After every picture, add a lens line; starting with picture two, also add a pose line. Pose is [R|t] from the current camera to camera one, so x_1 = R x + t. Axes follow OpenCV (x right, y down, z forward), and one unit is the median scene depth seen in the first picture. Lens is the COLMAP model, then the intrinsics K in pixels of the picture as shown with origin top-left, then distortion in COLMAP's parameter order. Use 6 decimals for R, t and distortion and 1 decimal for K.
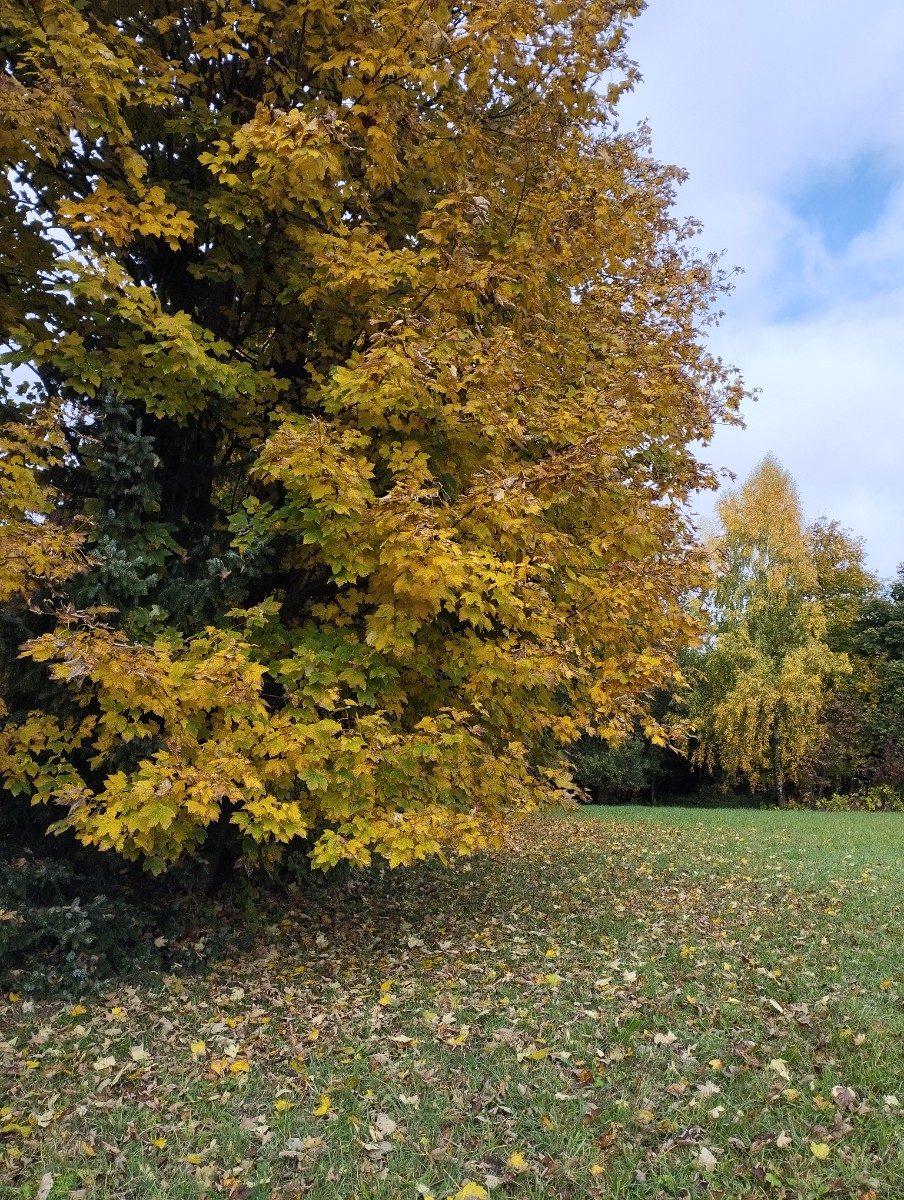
lens RADIAL K [[943.7, 0, 448.7], [0, 943.7, 592.1], [0, 0, 1]] dist [0.059682, -0.092840]
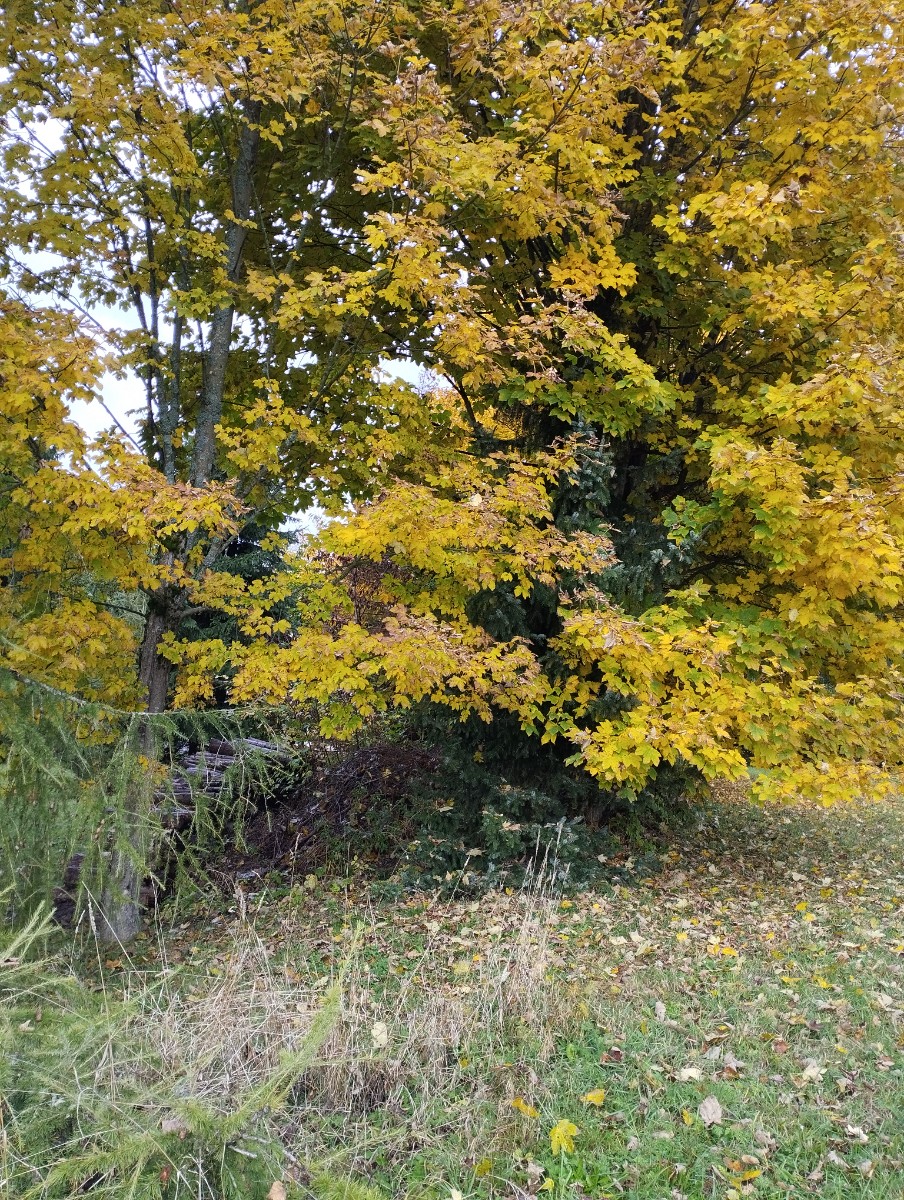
lens RADIAL K [[943.7, 0, 448.7], [0, 943.7, 592.1], [0, 0, 1]] dist [0.059682, -0.092840]
pose [[0.975336, -0.004238, -0.220685, -0.251234], [0.013175, 0.999151, 0.039042, -0.033272], [0.220332, -0.040987, 0.974564, -0.261649]]
